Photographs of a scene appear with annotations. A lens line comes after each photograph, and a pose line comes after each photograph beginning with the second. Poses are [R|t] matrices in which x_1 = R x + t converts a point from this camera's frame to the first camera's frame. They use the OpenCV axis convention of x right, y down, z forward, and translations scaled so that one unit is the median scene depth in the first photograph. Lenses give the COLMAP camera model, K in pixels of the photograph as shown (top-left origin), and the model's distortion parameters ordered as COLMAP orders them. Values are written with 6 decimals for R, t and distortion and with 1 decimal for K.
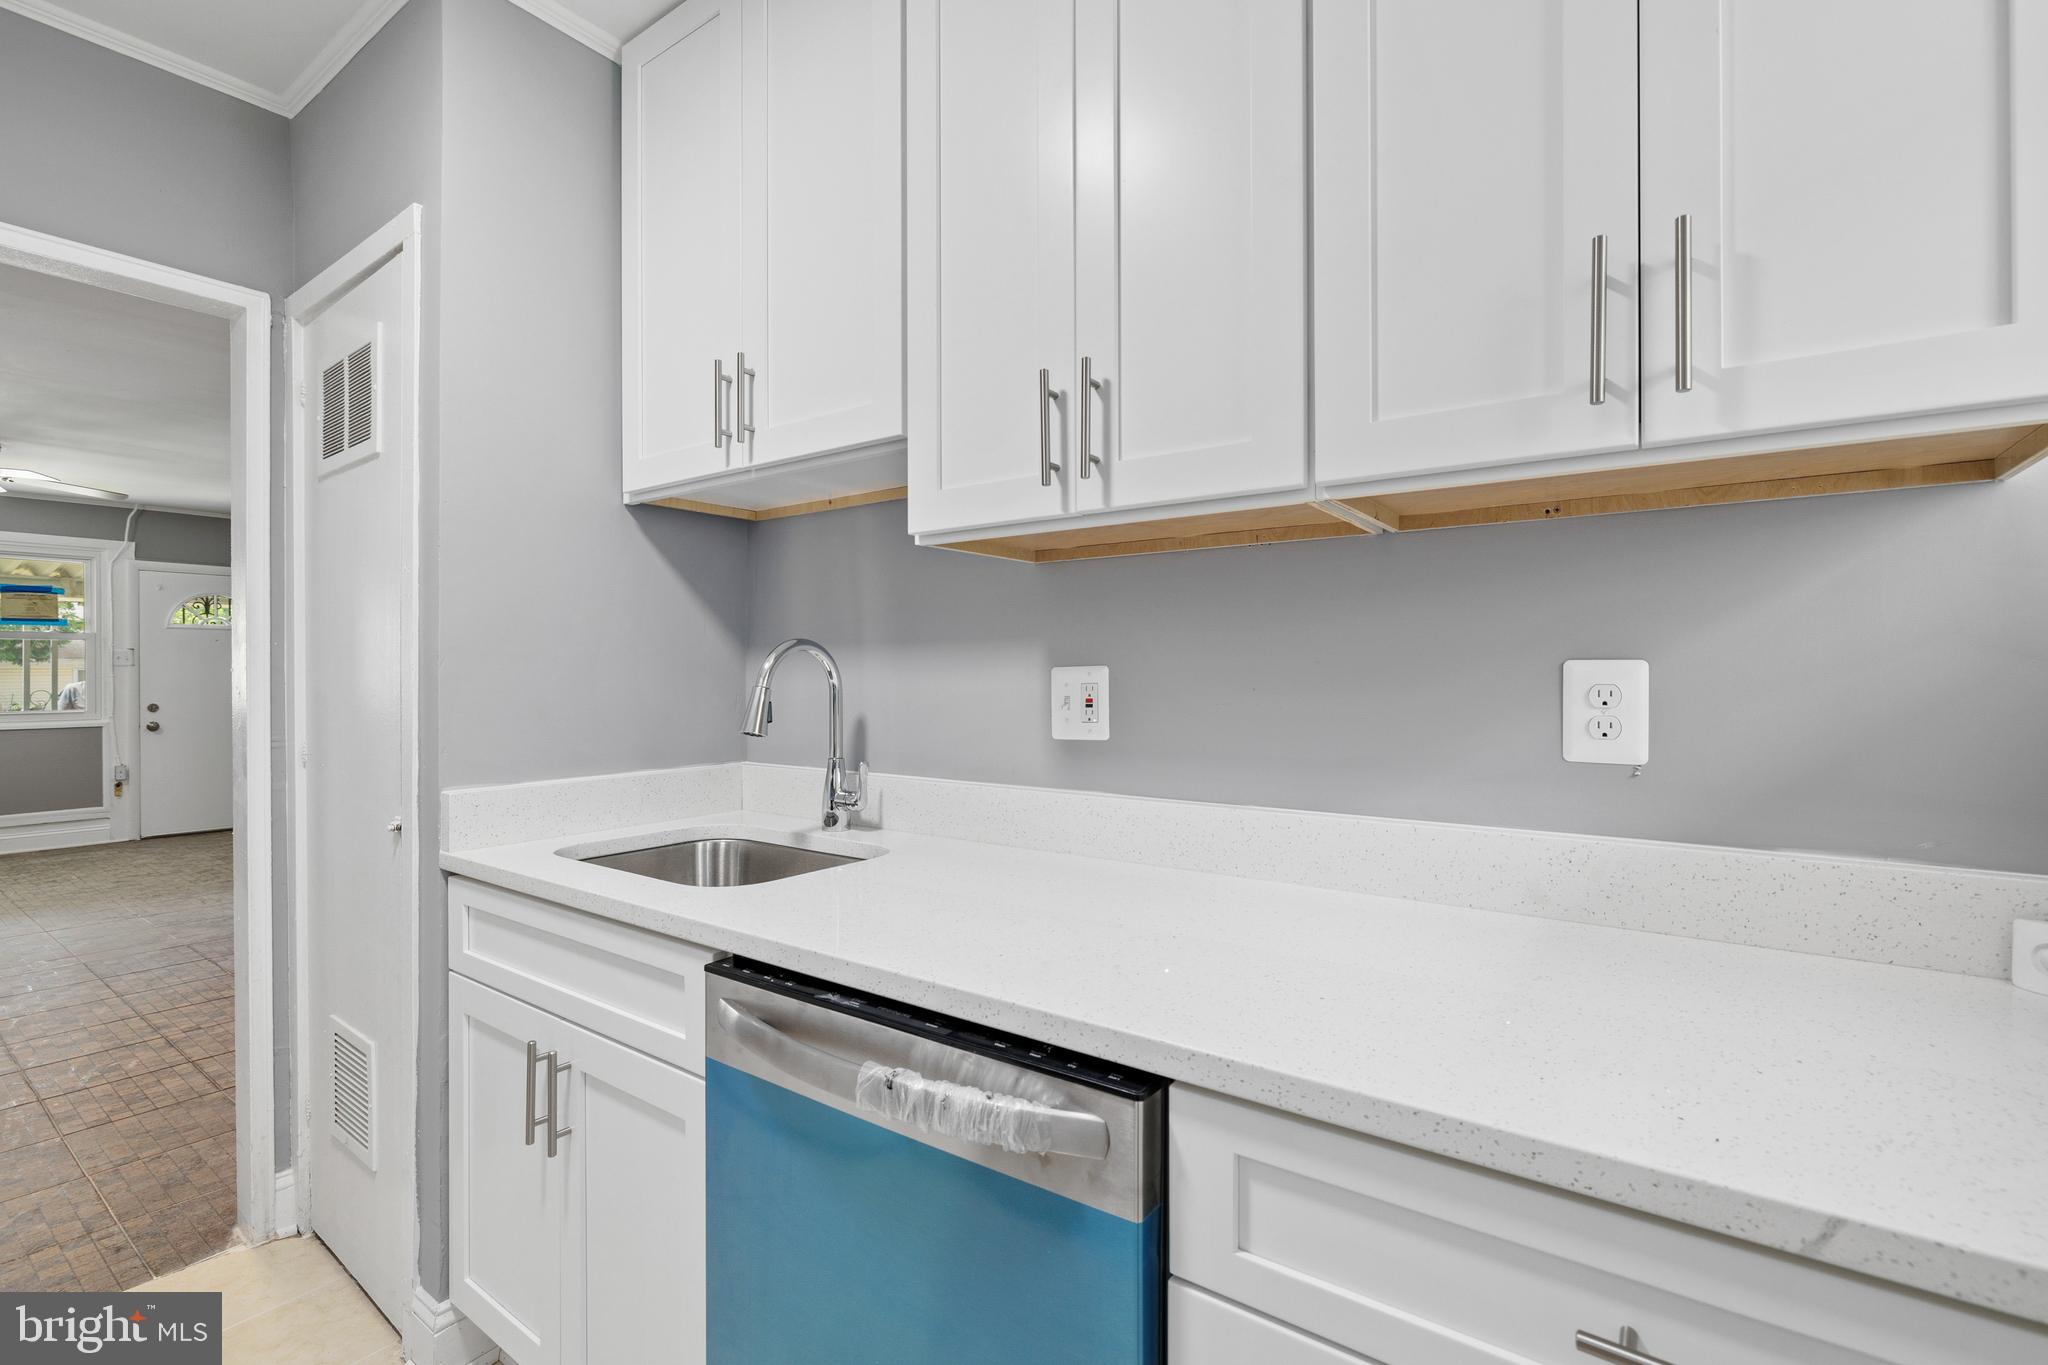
lens RADIAL K [[915.5, 0, 1045.6], [0, 915.5, 682.0], [0, 0, 1]] dist [-0.008371, 0.000890]
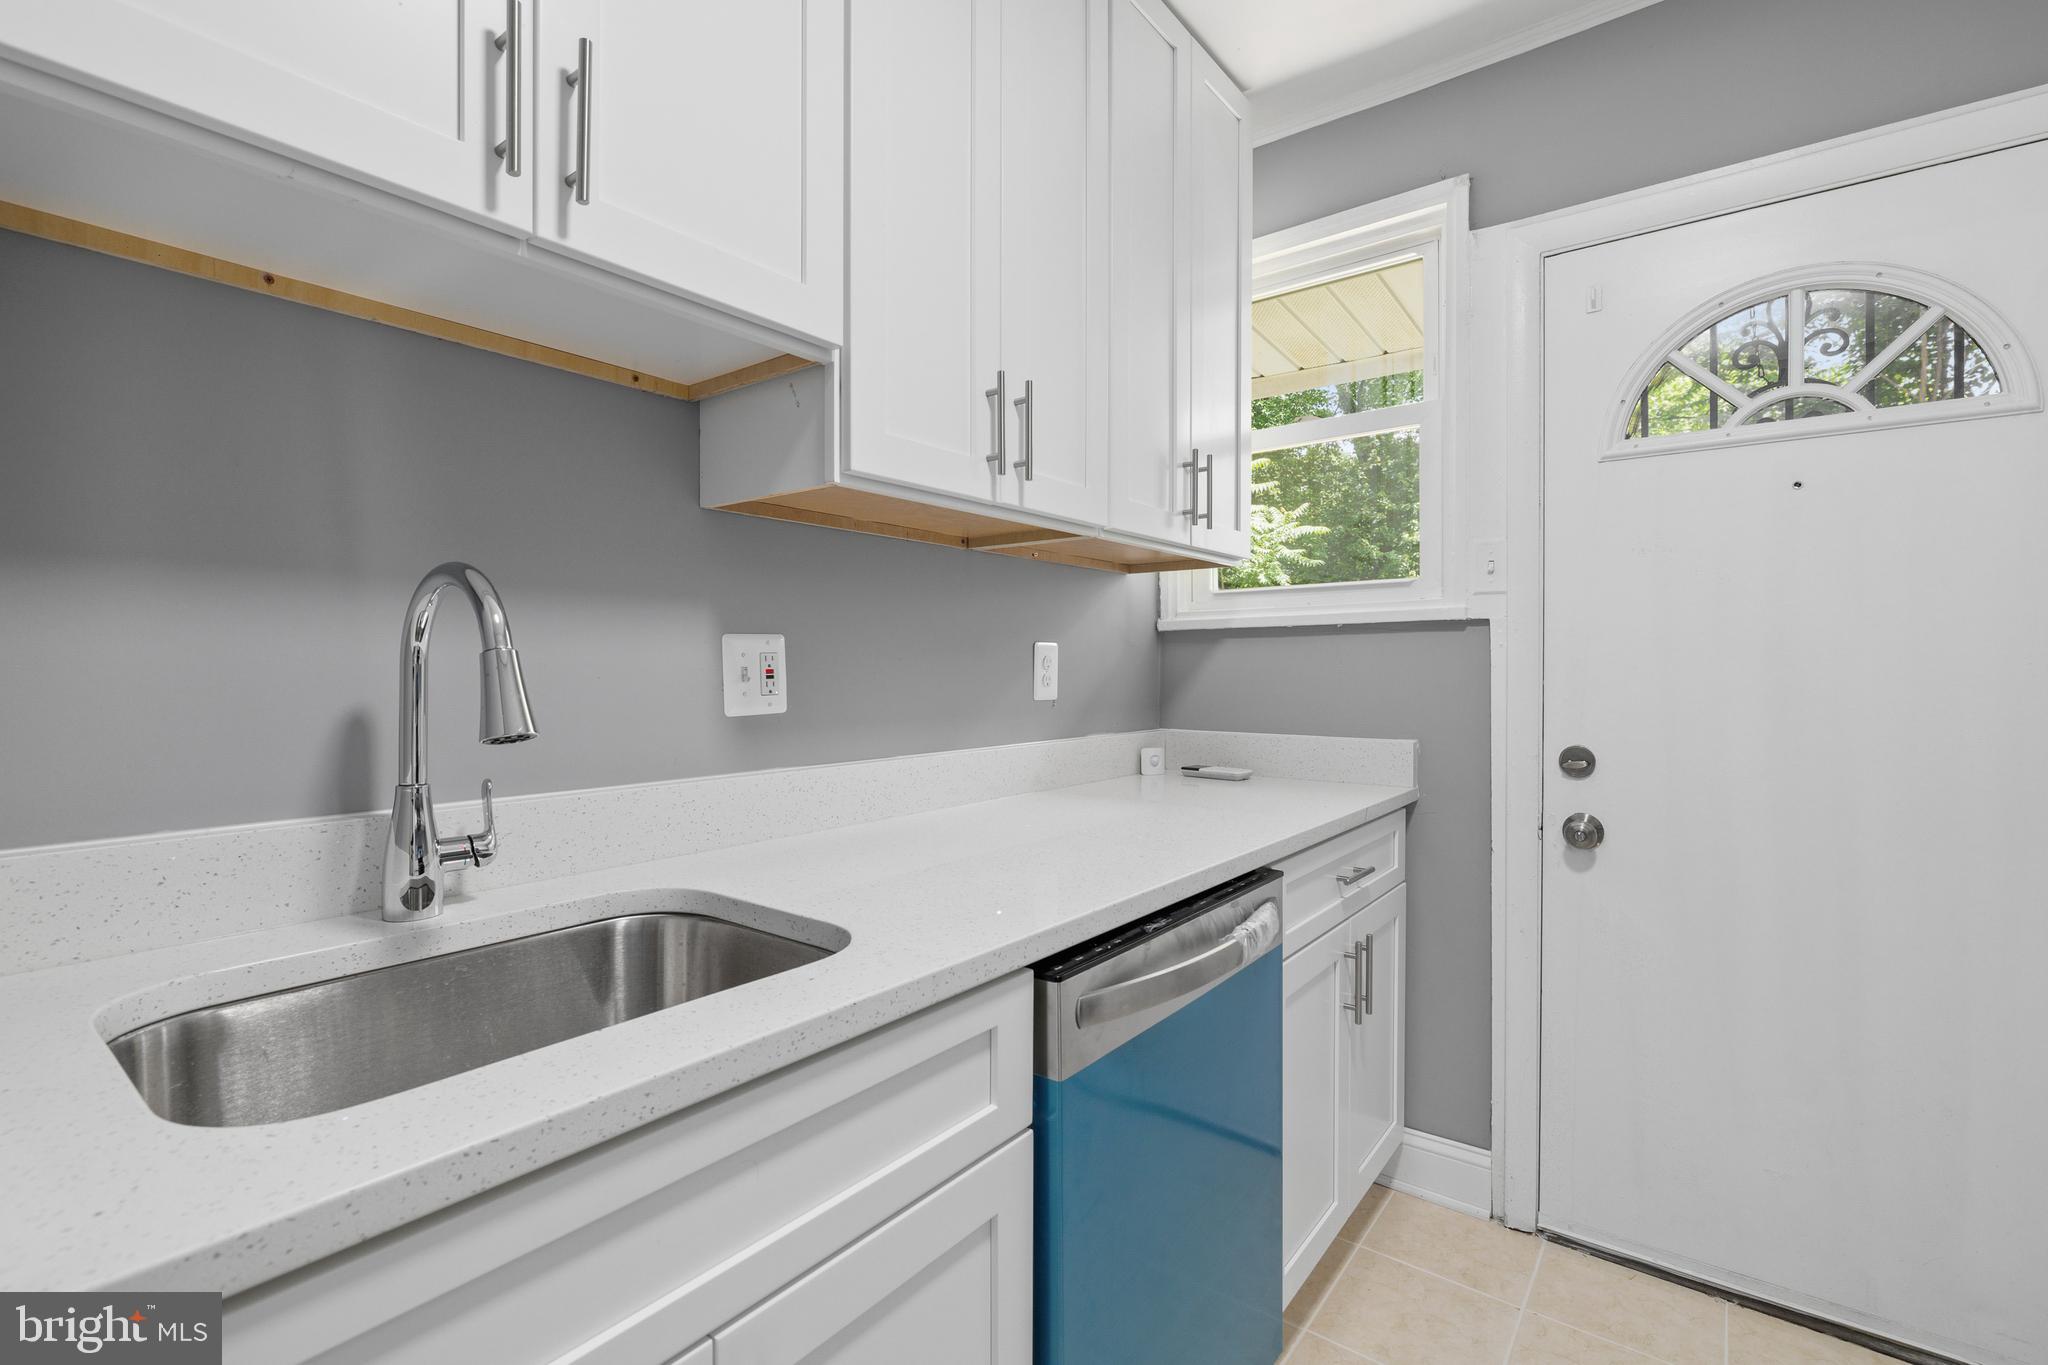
lens RADIAL K [[915.5, 0, 1019.9], [0, 915.5, 676.9], [0, 0, 1]] dist [-0.008371, 0.000890]
pose [[0.043476, -0.011796, 0.998985, -0.774558], [0.008667, 0.999897, 0.011429, 0.015714], [-0.999017, 0.008161, 0.043574, 0.635958]]
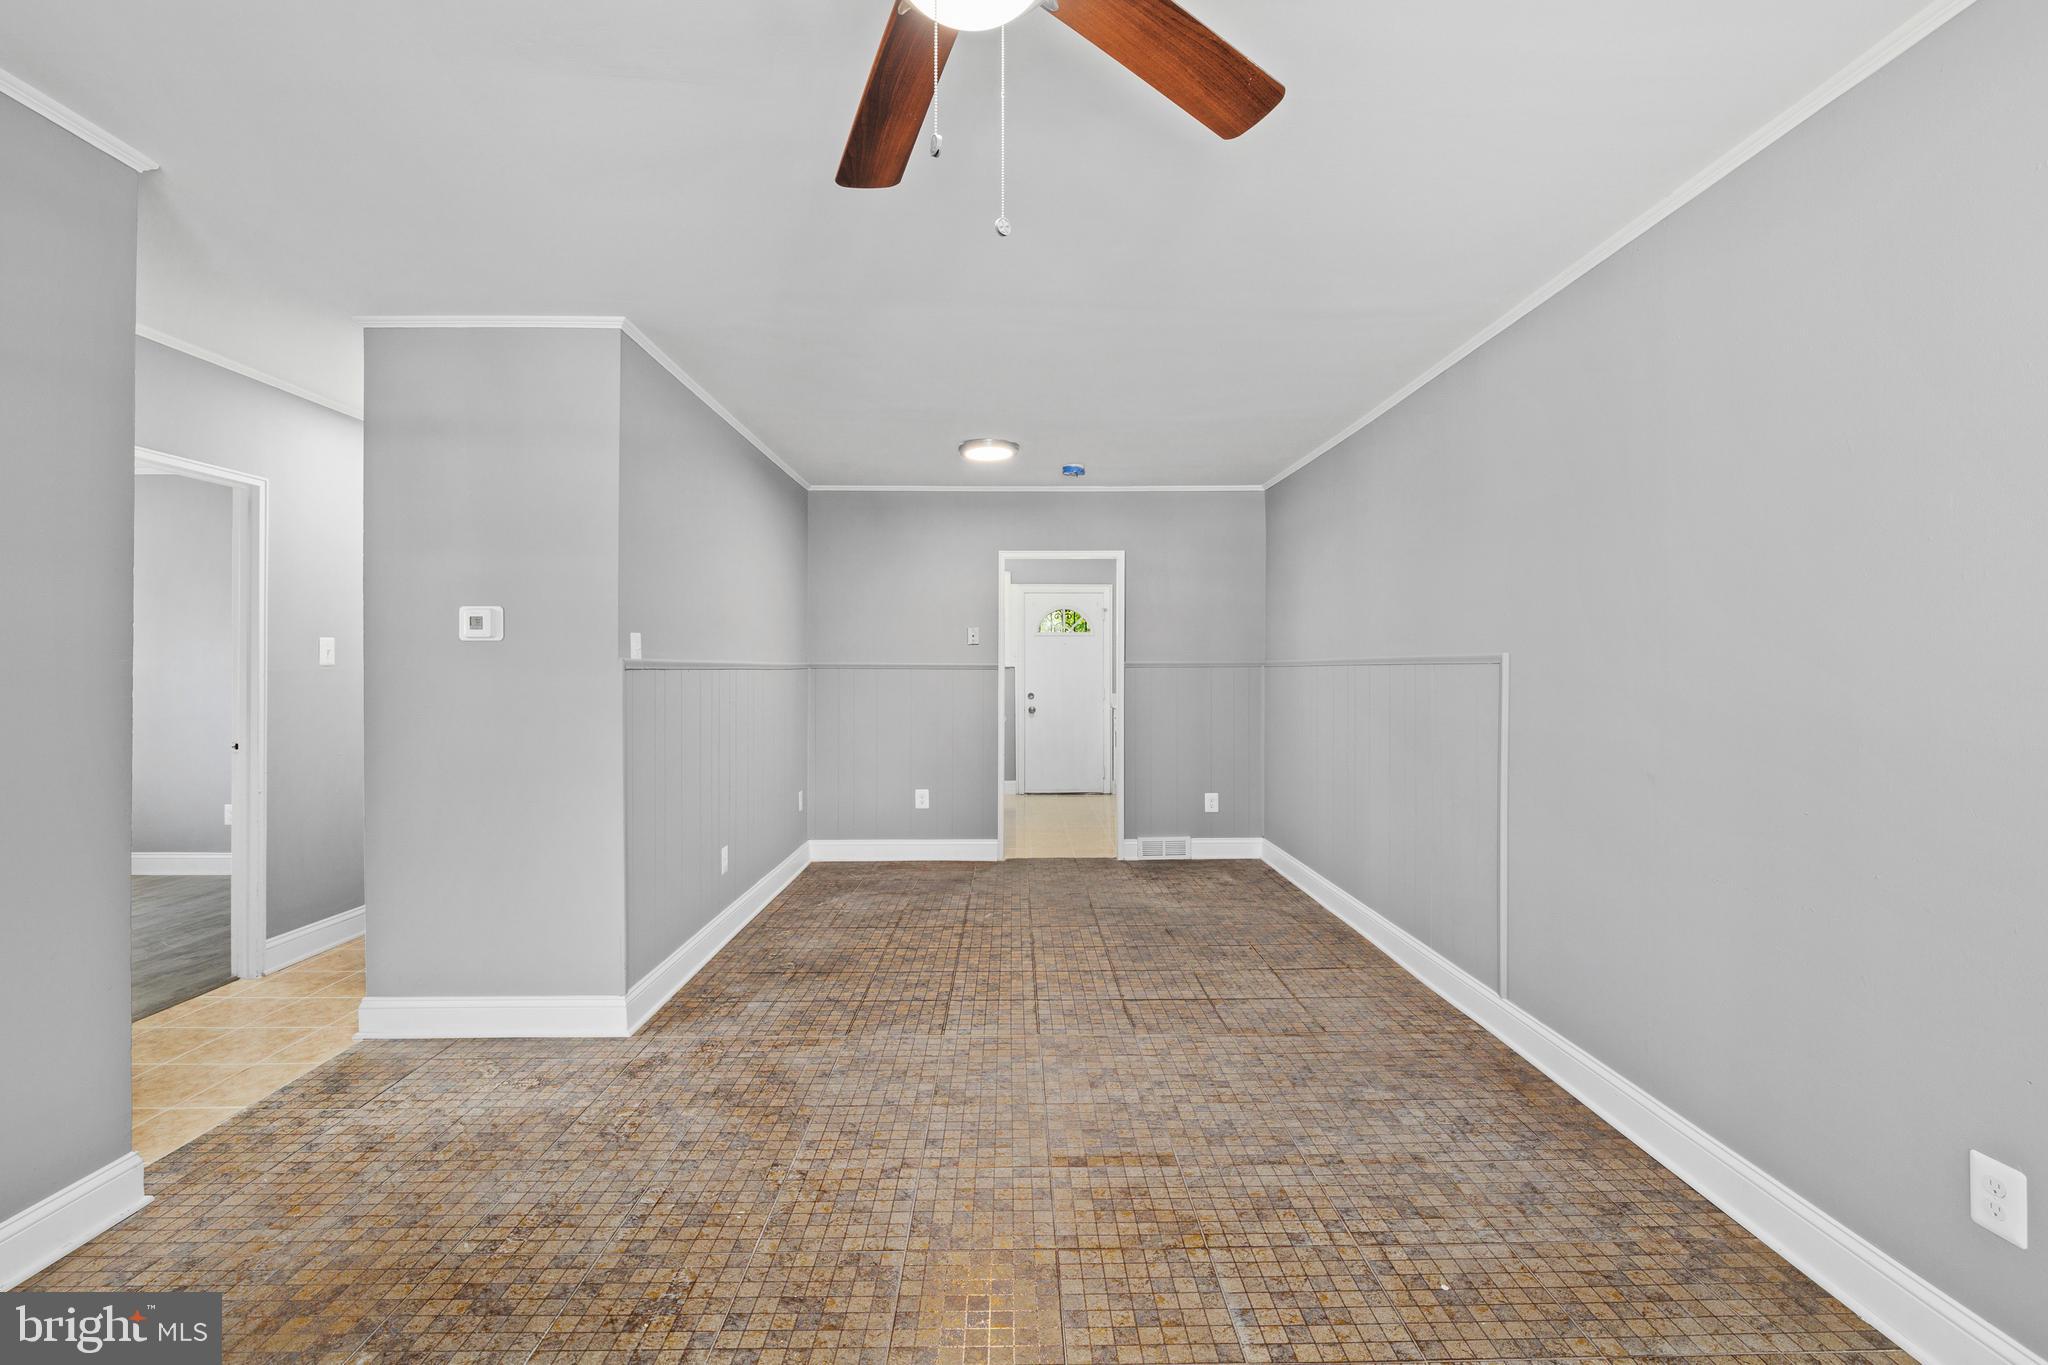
lens RADIAL K [[915.5, 0, 1022.0], [0, 915.5, 664.8], [0, 0, 1]] dist [-0.008371, 0.000890]
pose [[-0.585311, 0.003579, 0.810801, -3.940882], [0.006954, 0.999976, 0.000606, -0.050158], [-0.810779, 0.005993, -0.585321, 3.167746]]
